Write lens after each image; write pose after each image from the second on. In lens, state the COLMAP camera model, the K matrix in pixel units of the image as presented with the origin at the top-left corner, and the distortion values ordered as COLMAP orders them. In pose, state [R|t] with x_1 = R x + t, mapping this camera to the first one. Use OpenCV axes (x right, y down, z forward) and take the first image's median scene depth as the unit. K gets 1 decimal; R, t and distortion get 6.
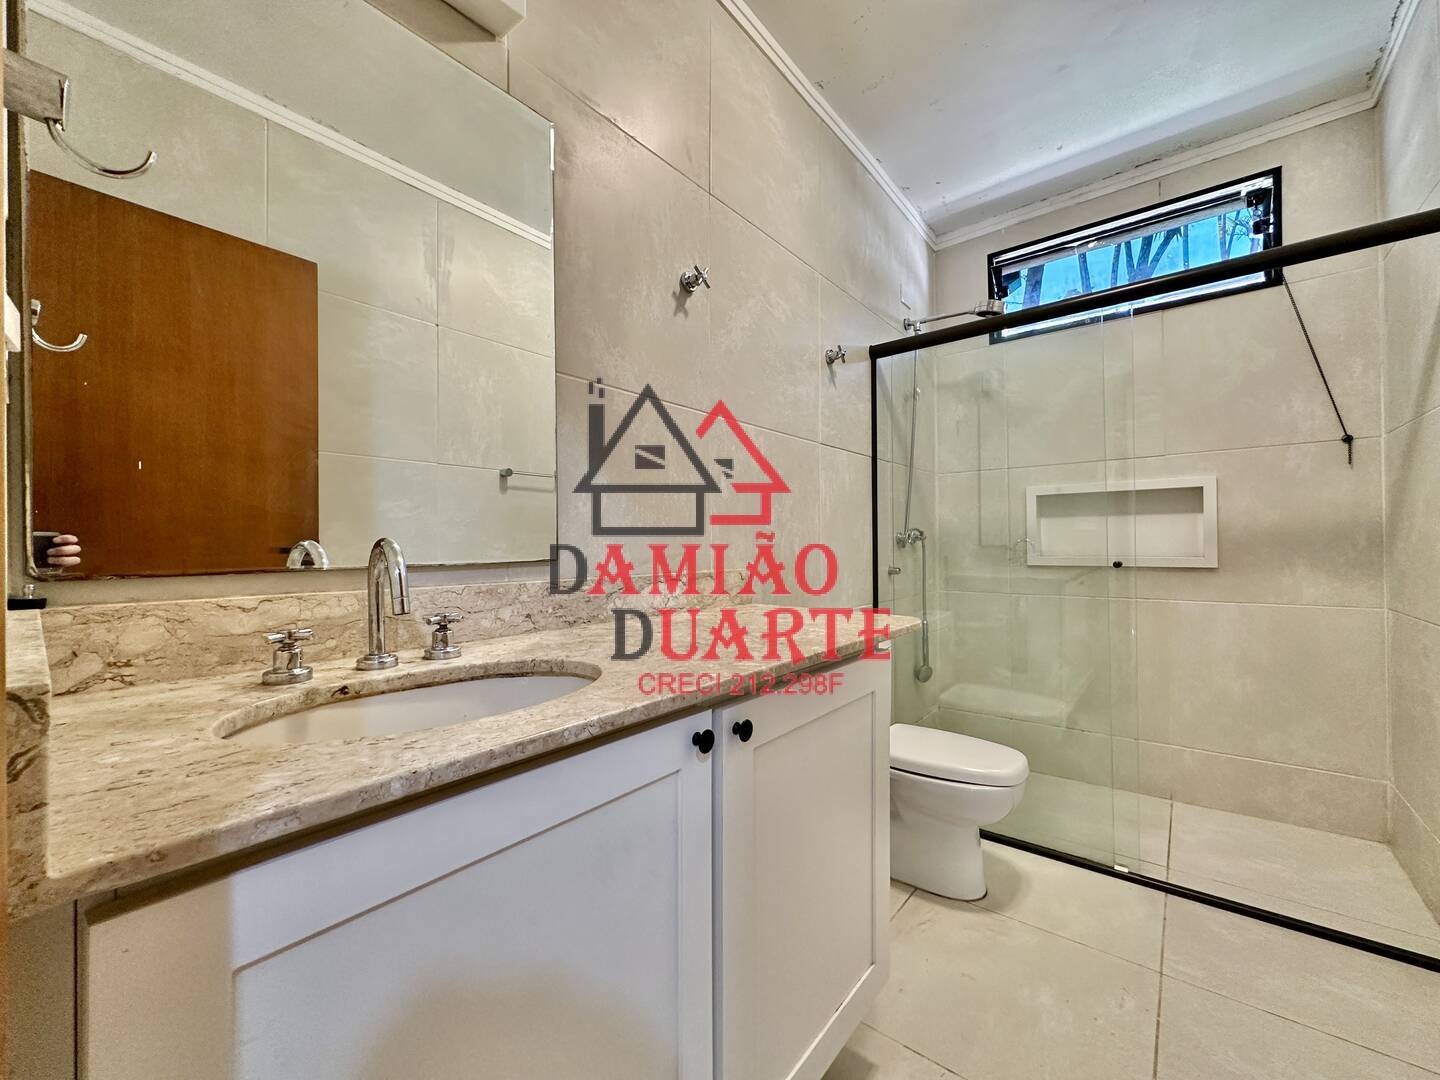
lens RADIAL K [[576.5, 0, 717.8], [0, 576.5, 539.1], [0, 0, 1]] dist [-0.005637, 0.000842]
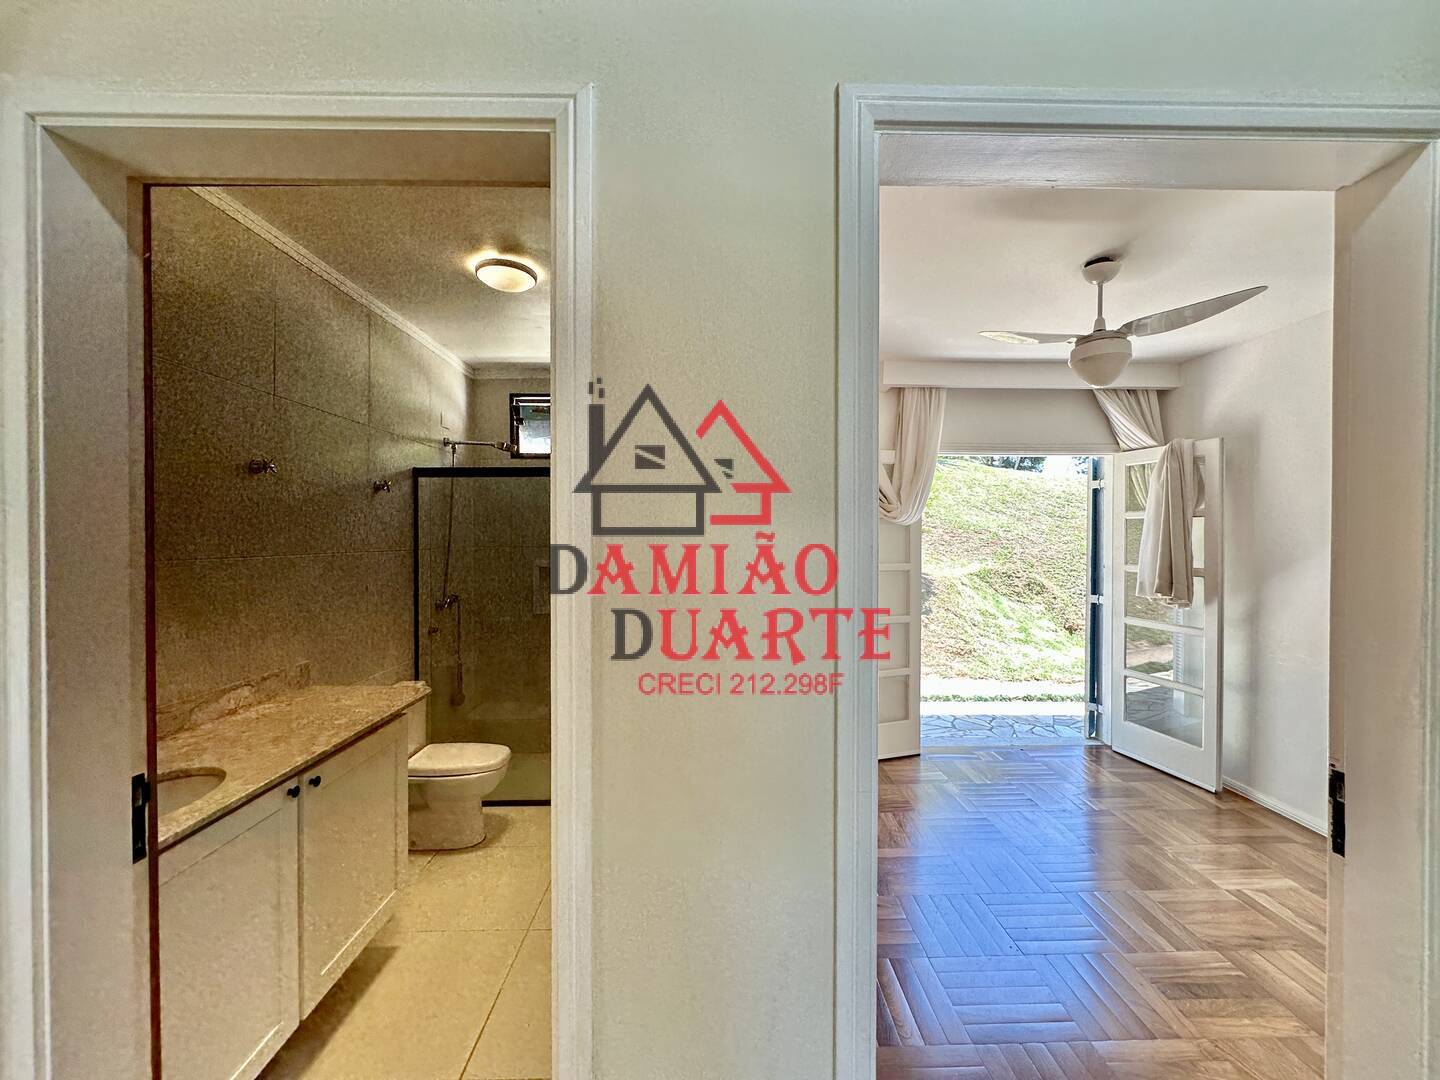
lens RADIAL K [[576.5, 0, 727.7], [0, 576.5, 537.3], [0, 0, 1]] dist [-0.005637, 0.000842]
pose [[0.752561, 0.004457, 0.658508, -0.203506], [-0.010941, 0.999924, 0.005737, -0.573803], [-0.658432, -0.011522, 0.752552, -1.517852]]
